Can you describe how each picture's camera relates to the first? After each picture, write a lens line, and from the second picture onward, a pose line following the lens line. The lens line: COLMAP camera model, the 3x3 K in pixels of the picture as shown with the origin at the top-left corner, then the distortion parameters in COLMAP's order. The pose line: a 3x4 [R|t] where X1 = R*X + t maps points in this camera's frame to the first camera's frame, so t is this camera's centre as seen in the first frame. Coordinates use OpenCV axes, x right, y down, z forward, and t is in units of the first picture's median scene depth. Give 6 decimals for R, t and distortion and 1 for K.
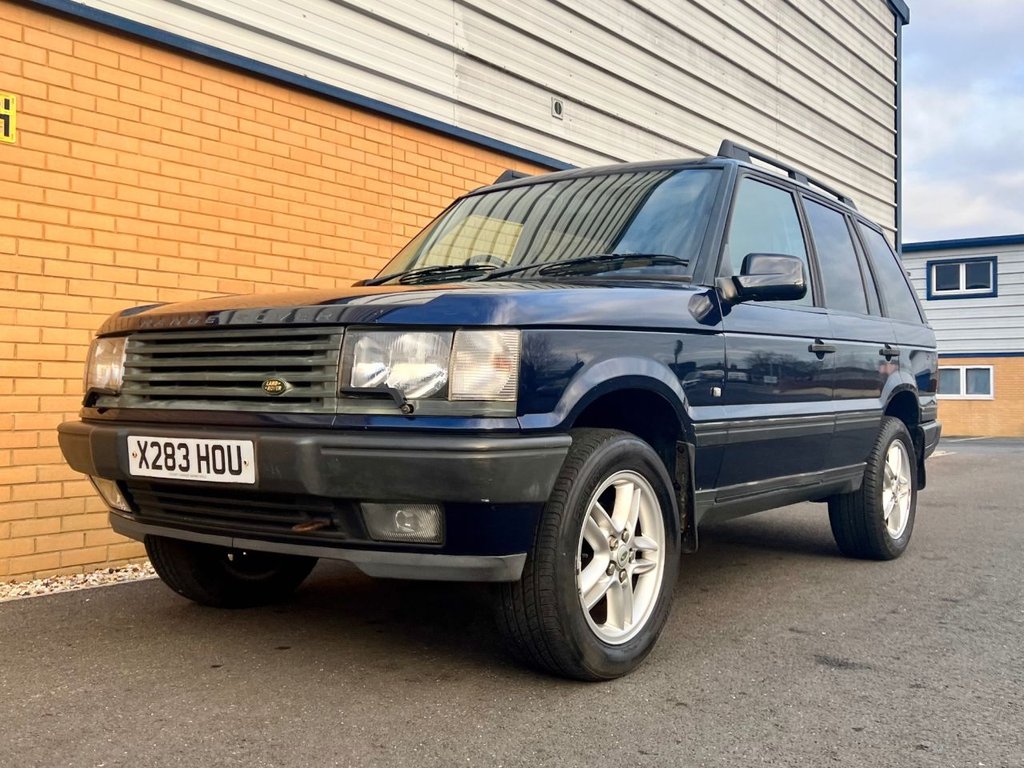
lens RADIAL K [[1047.5, 0, 526.2], [0, 1047.5, 342.7], [0, 0, 1]] dist [0.070868, -0.119868]
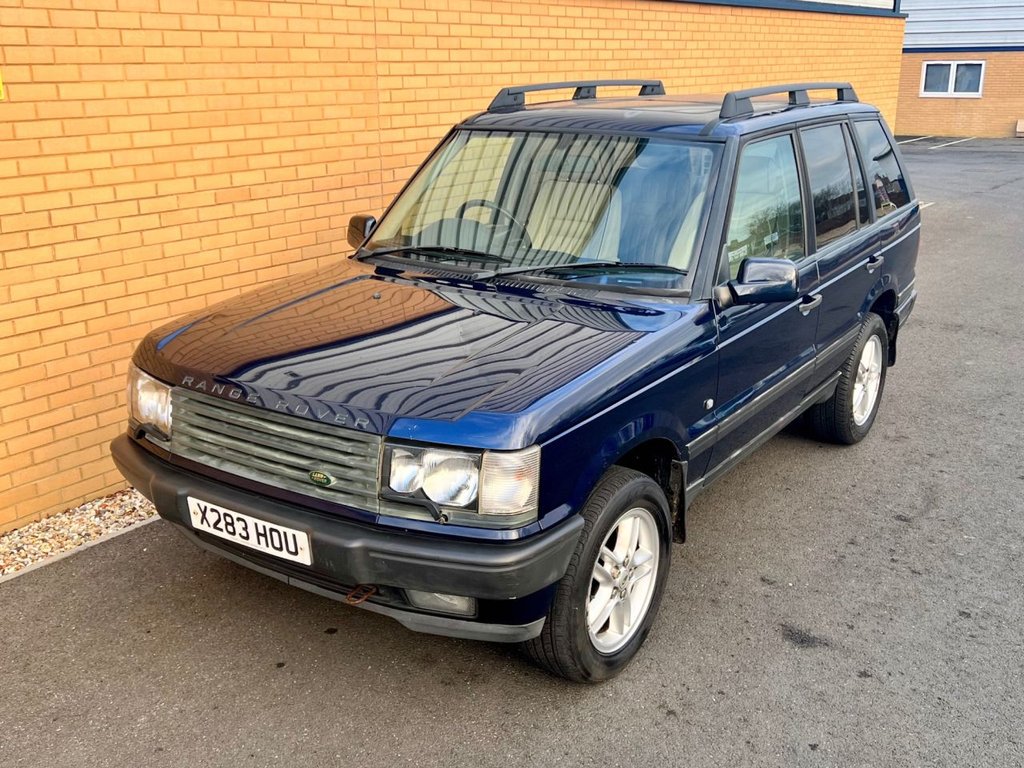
lens RADIAL K [[1066.9, 0, 509.1], [0, 1066.9, 354.3], [0, 0, 1]] dist [0.074025, -0.131130]
pose [[0.999835, -0.014684, 0.010670, -0.044719], [0.010579, 0.949095, 0.314813, -0.417102], [-0.014750, -0.314648, 0.949094, -0.045078]]
